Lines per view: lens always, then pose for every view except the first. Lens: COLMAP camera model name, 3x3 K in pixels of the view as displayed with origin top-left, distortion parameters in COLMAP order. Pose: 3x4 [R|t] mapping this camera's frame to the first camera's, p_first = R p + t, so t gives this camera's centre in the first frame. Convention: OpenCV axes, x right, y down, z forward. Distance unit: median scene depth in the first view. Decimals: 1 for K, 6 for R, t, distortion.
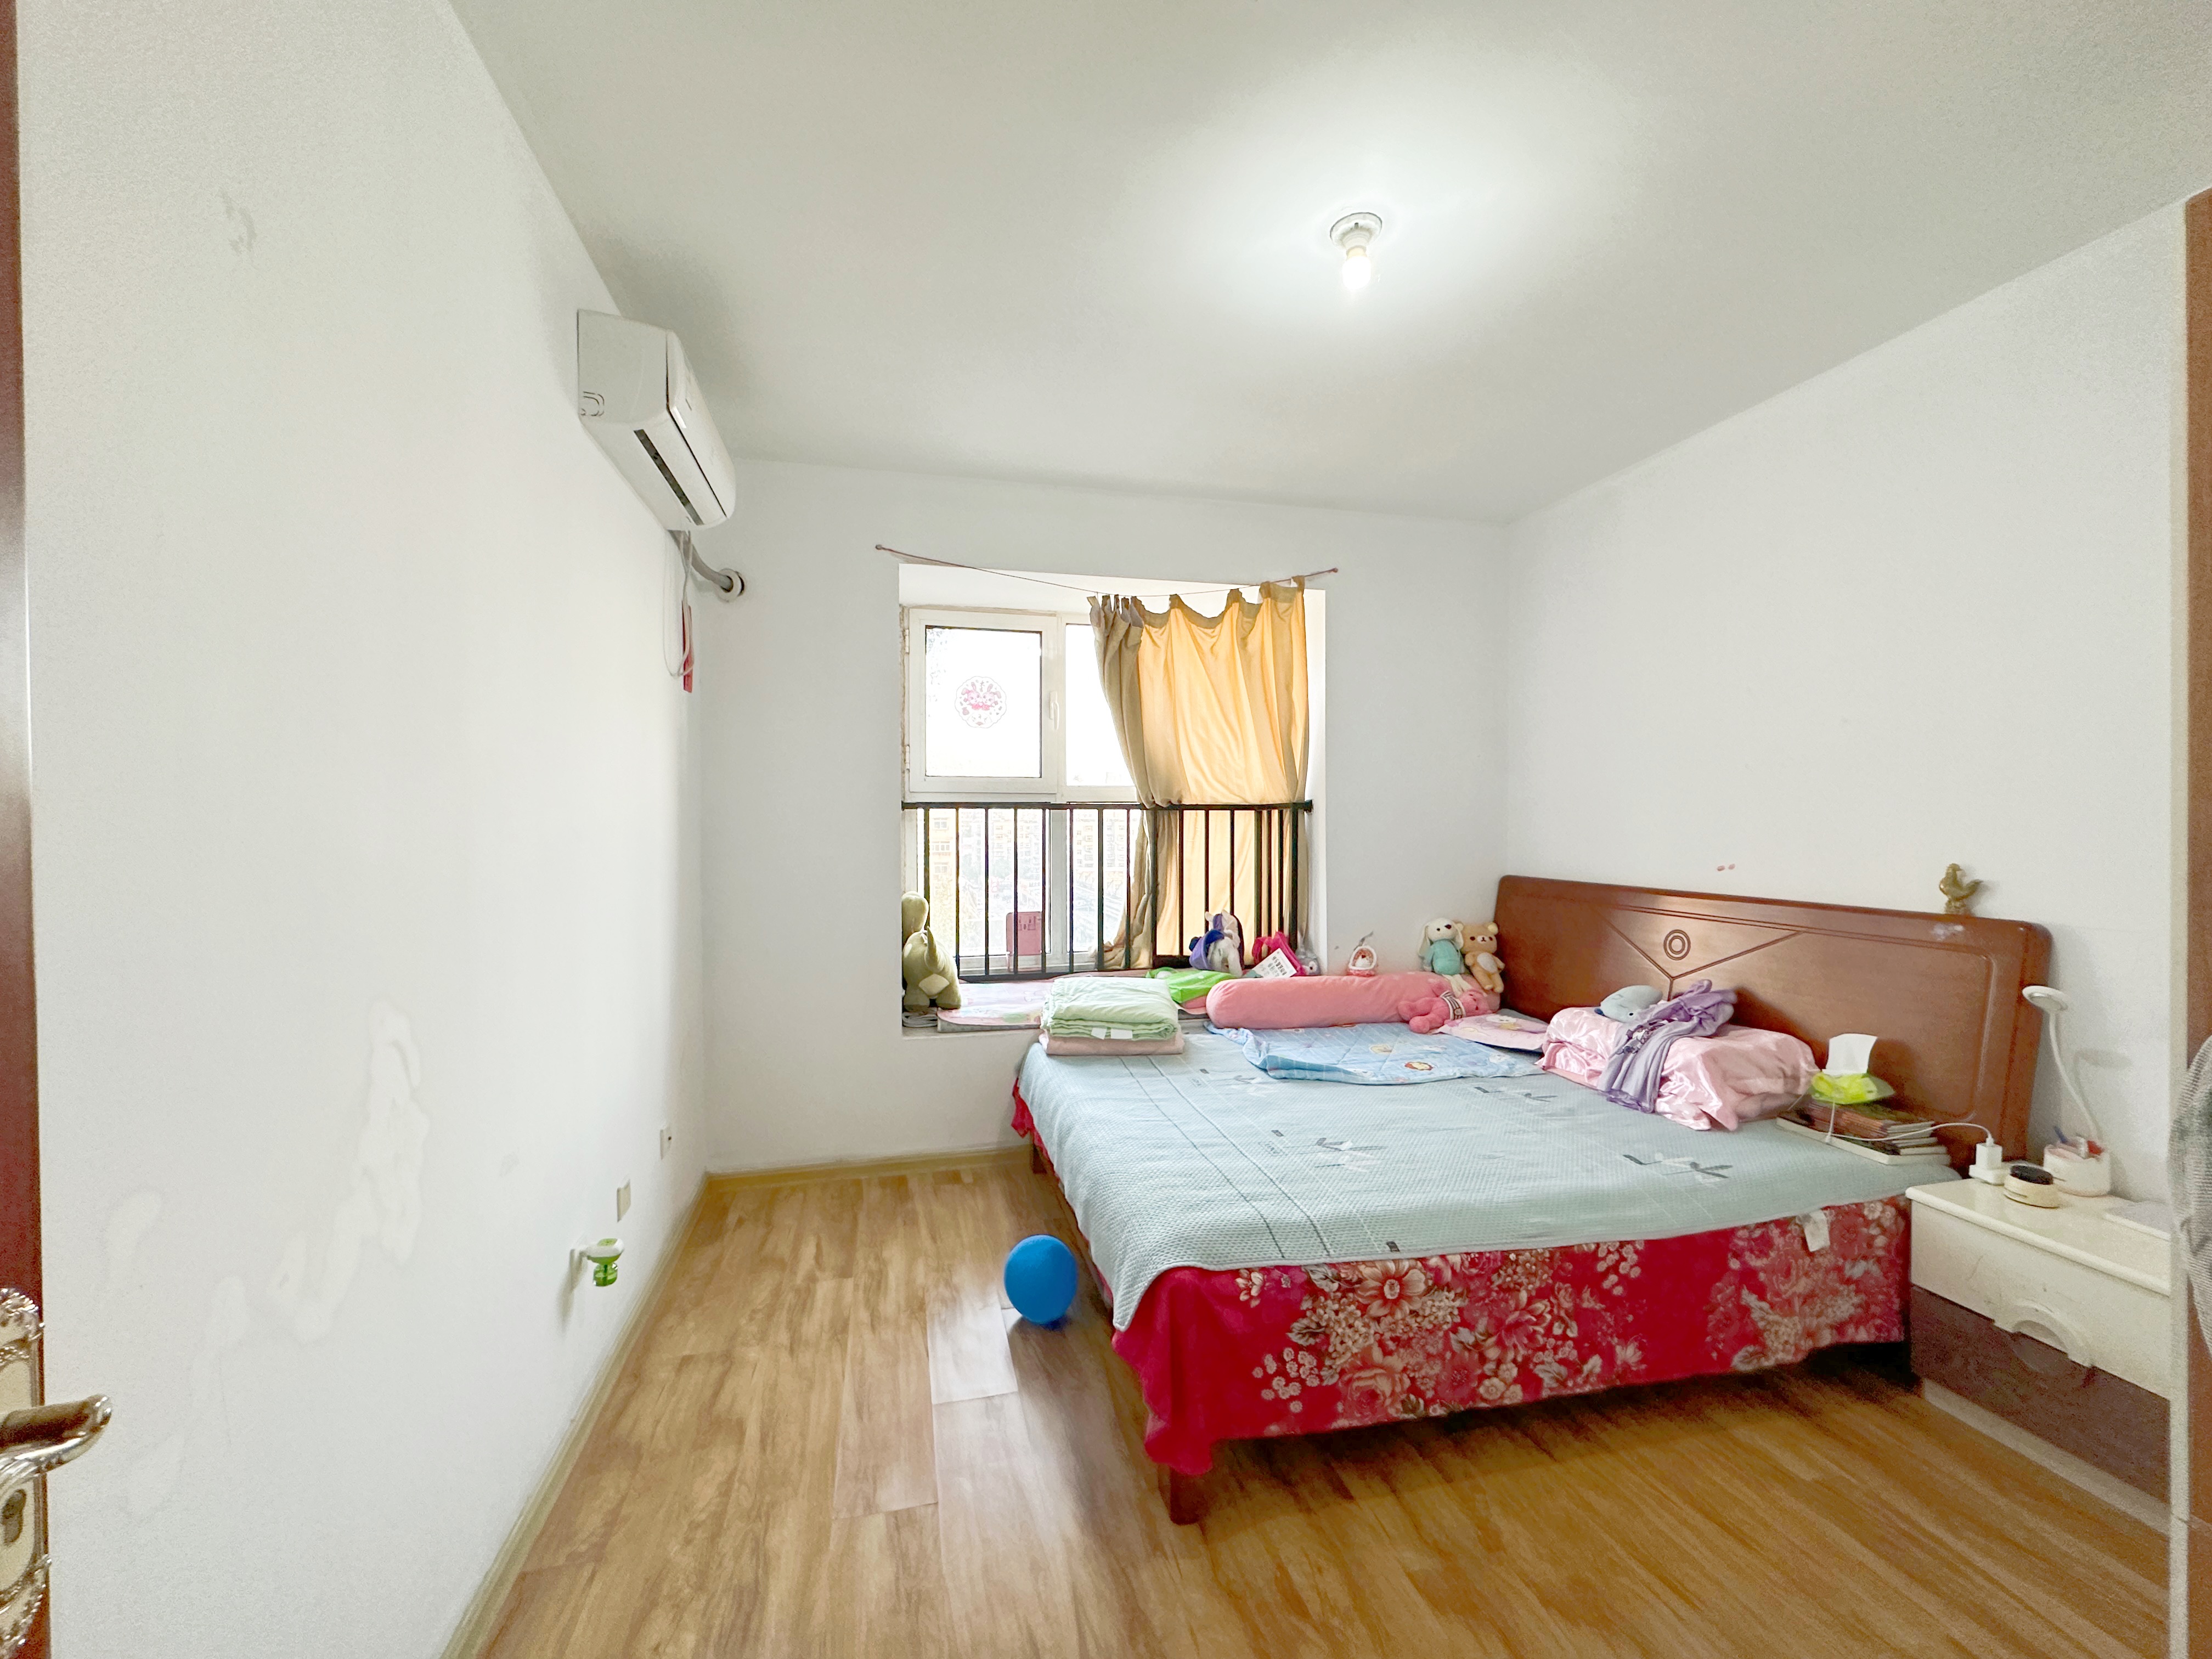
lens RADIAL K [[883.0, 0, 1102.9], [0, 883.0, 819.3], [0, 0, 1]] dist [0.000085, 0.000039]
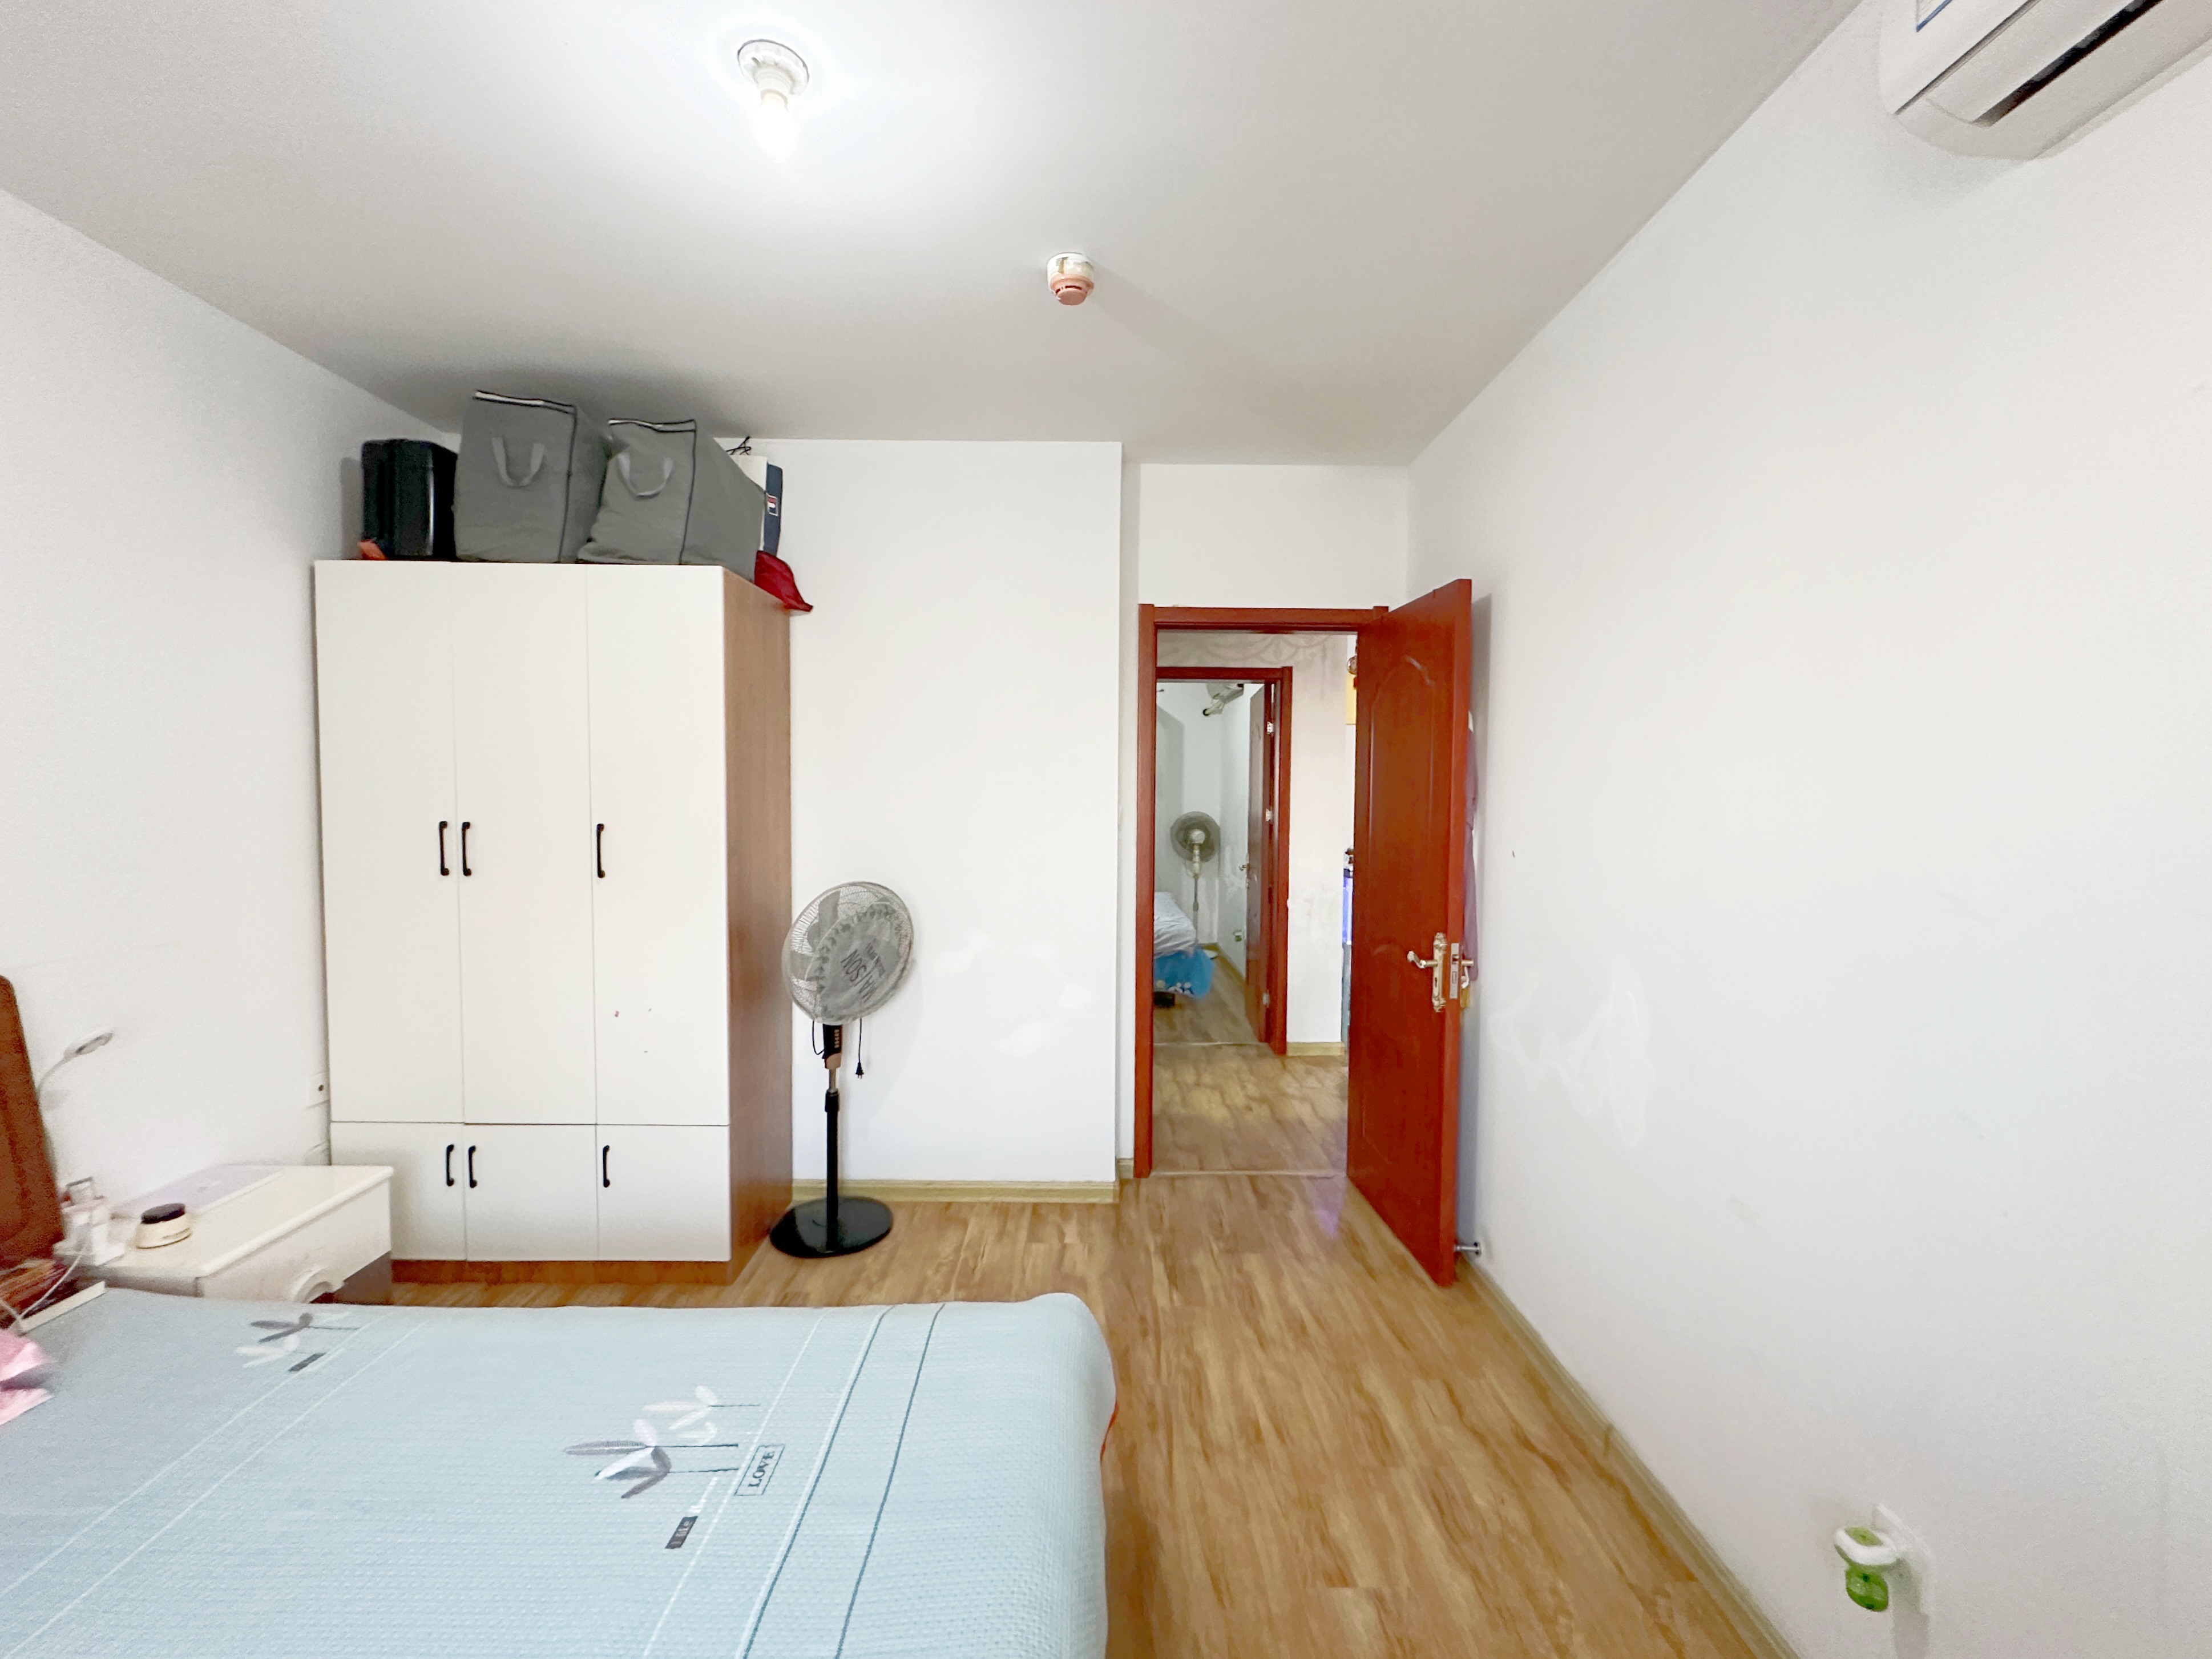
lens RADIAL K [[883.0, 0, 1107.7], [0, 883.0, 826.5], [0, 0, 1]] dist [0.000085, 0.000039]
pose [[-0.976762, -0.011887, 0.213997, -0.175337], [-0.002937, 0.999109, 0.042093, -0.069111], [-0.214307, 0.040487, -0.975927, 1.934518]]
